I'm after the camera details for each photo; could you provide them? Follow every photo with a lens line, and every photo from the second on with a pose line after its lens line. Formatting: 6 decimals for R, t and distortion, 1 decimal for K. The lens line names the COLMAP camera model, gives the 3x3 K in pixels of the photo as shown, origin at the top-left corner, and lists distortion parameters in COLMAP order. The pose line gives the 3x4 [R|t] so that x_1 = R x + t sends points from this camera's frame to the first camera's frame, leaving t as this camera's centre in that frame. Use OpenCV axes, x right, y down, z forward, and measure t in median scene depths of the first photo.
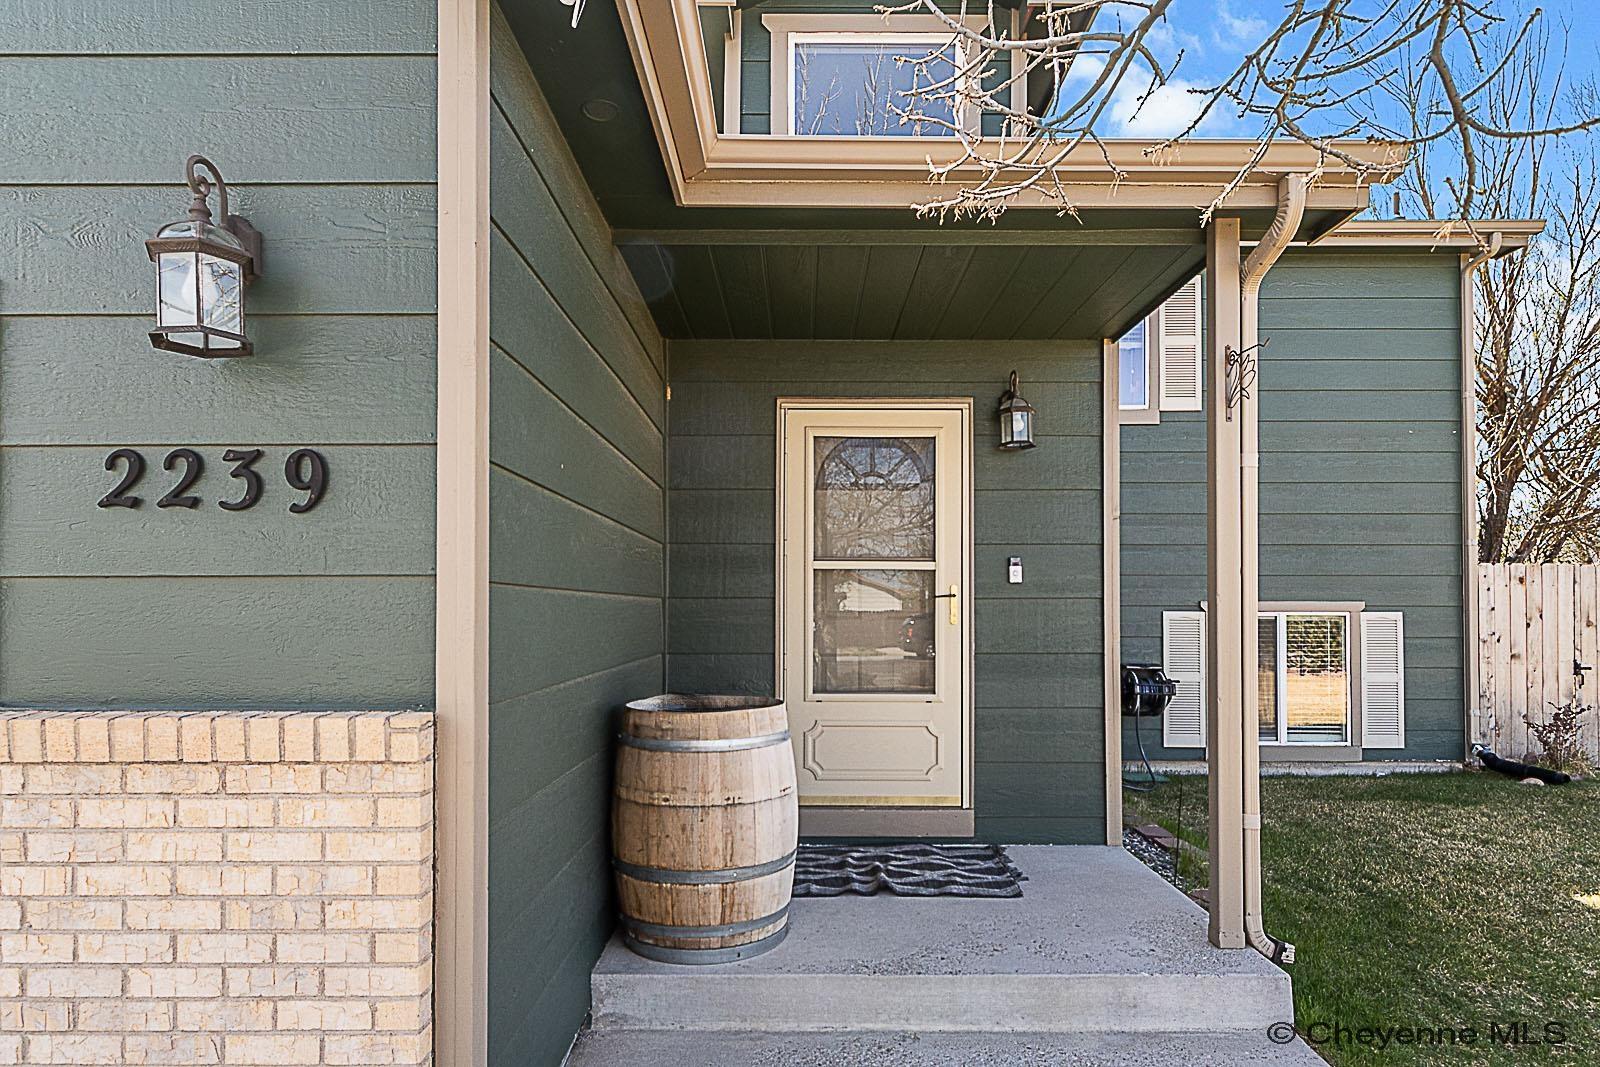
lens RADIAL K [[759.8, 0, 800.0], [0, 759.8, 533.5], [0, 0, 1]] dist [0.000415, -0.000162]
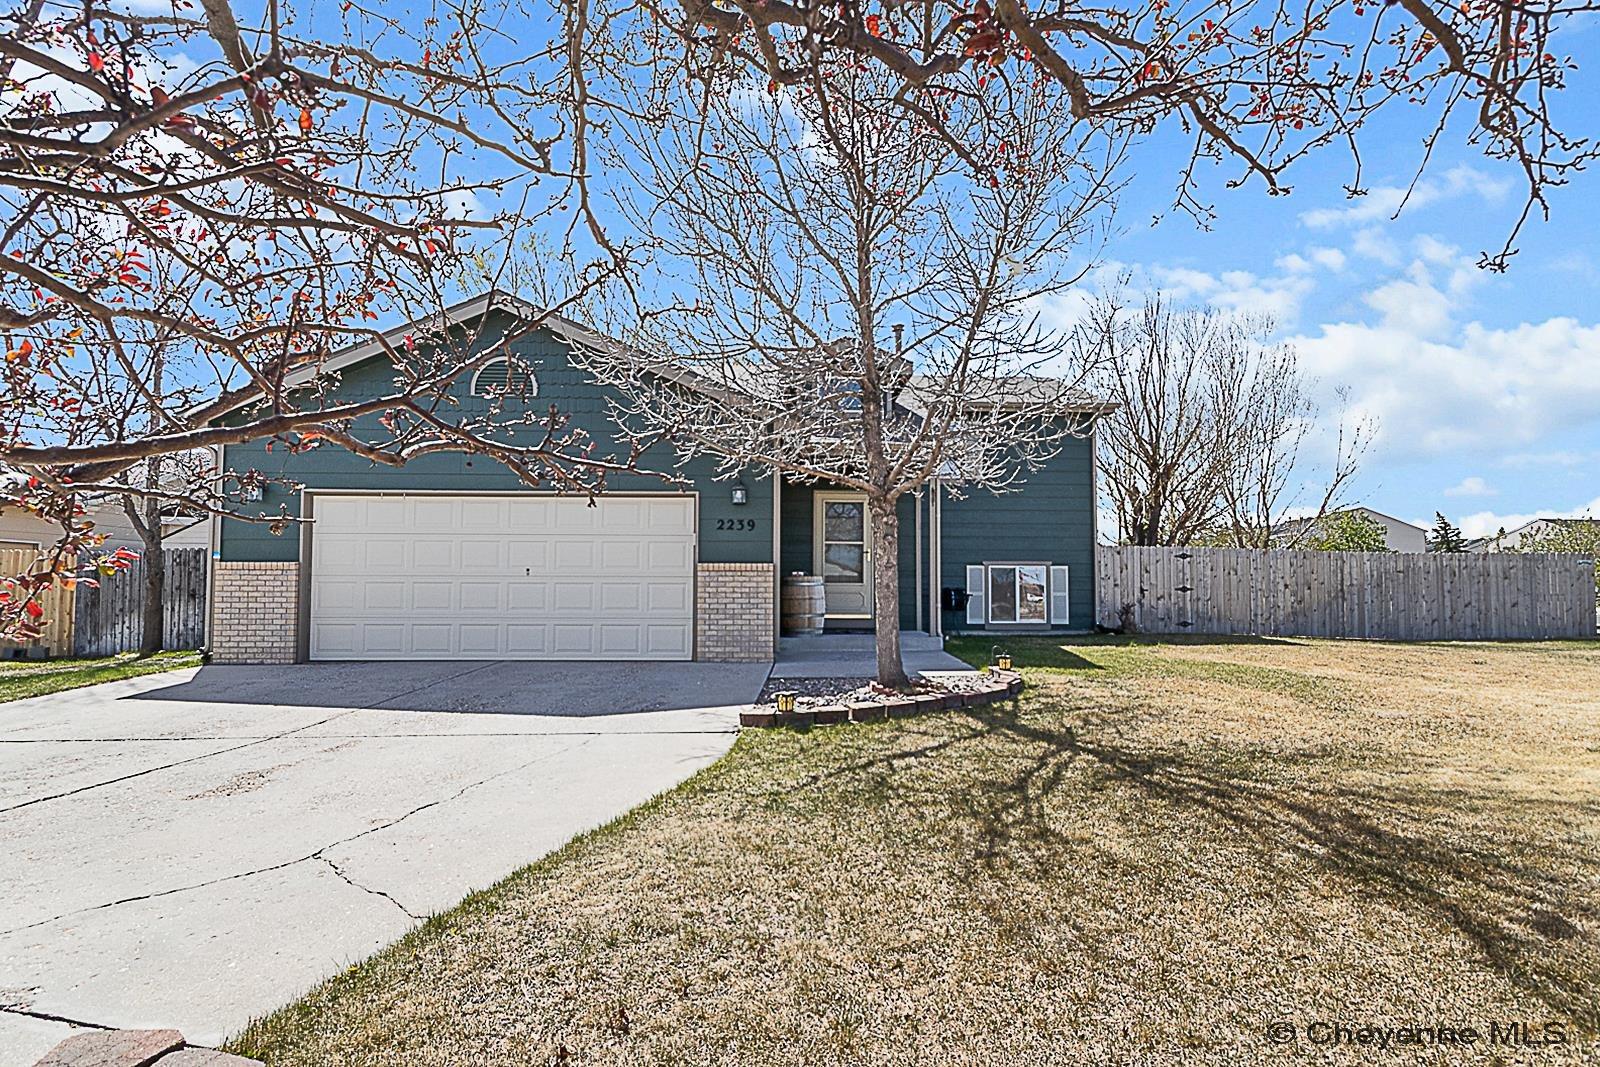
lens RADIAL K [[759.8, 0, 800.0], [0, 759.8, 533.5], [0, 0, 1]] dist [0.000415, -0.000162]
pose [[0.998938, 0.002761, 0.045987, -0.141838], [-0.003132, 0.999963, 0.007979, -0.013693], [-0.045963, -0.008115, 0.998910, -1.306199]]
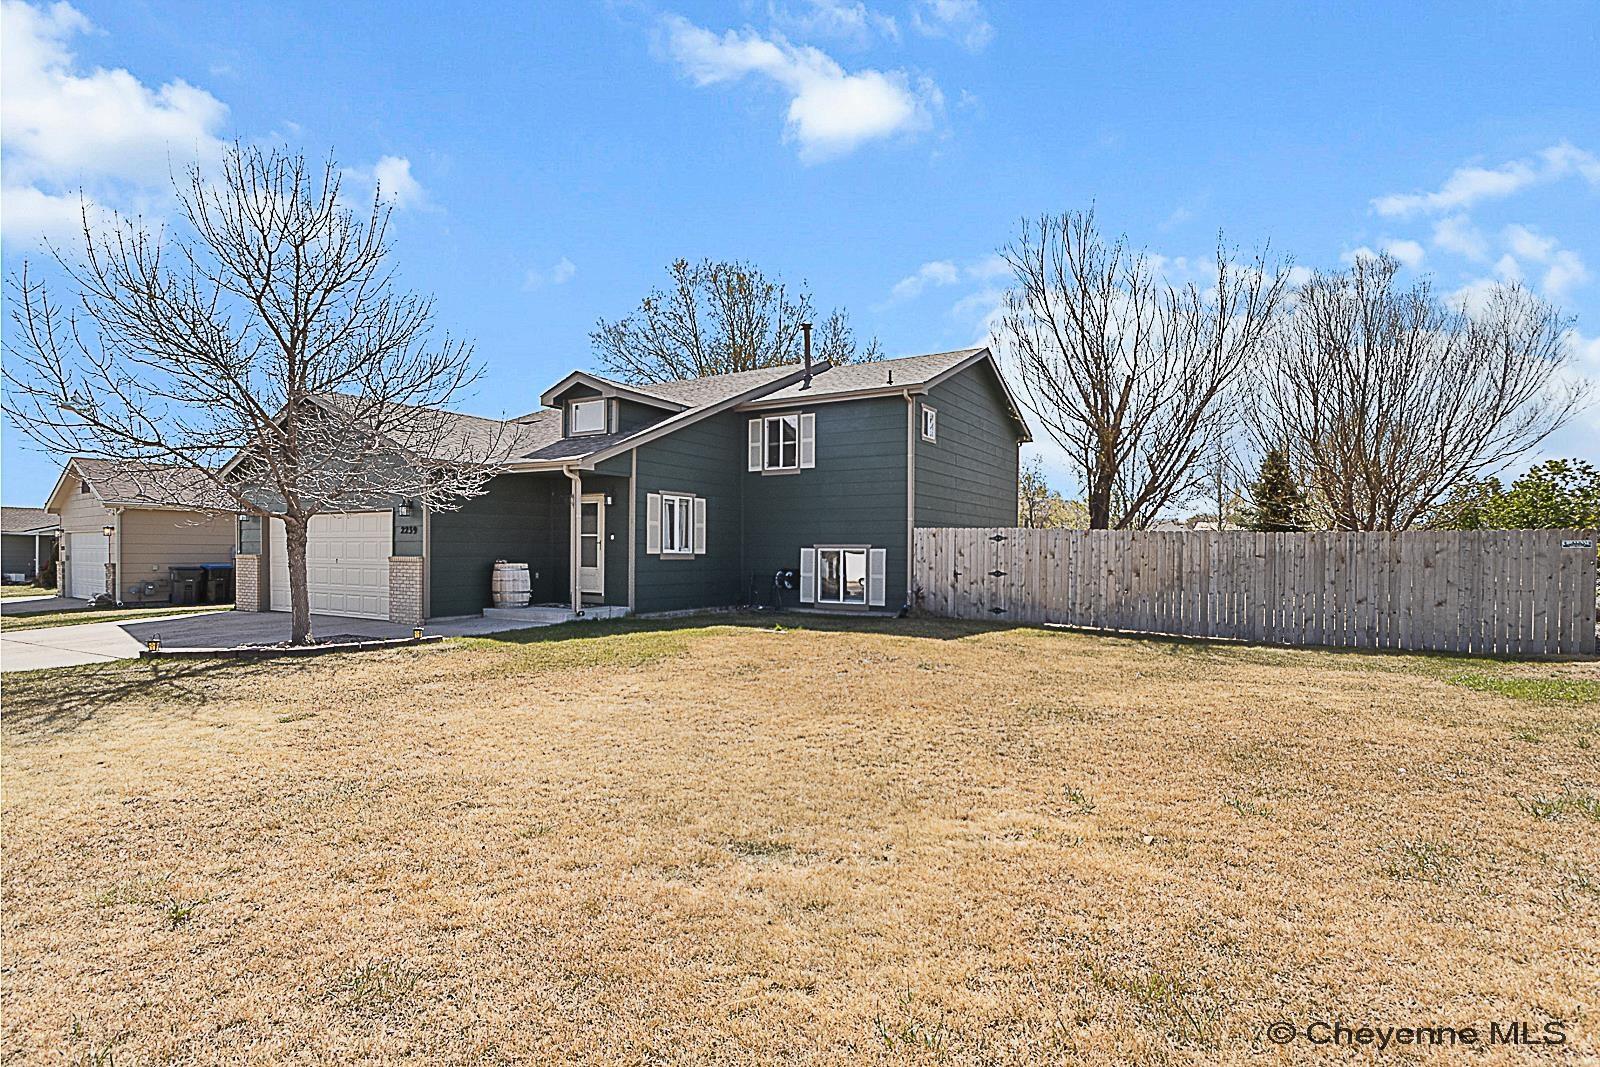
lens RADIAL K [[759.8, 0, 800.0], [0, 759.8, 533.5], [0, 0, 1]] dist [0.000415, -0.000162]
pose [[0.862895, -0.012296, -0.505233, 1.785505], [0.040954, 0.998117, 0.045655, -0.066870], [0.503721, -0.060086, 0.861774, -1.193492]]
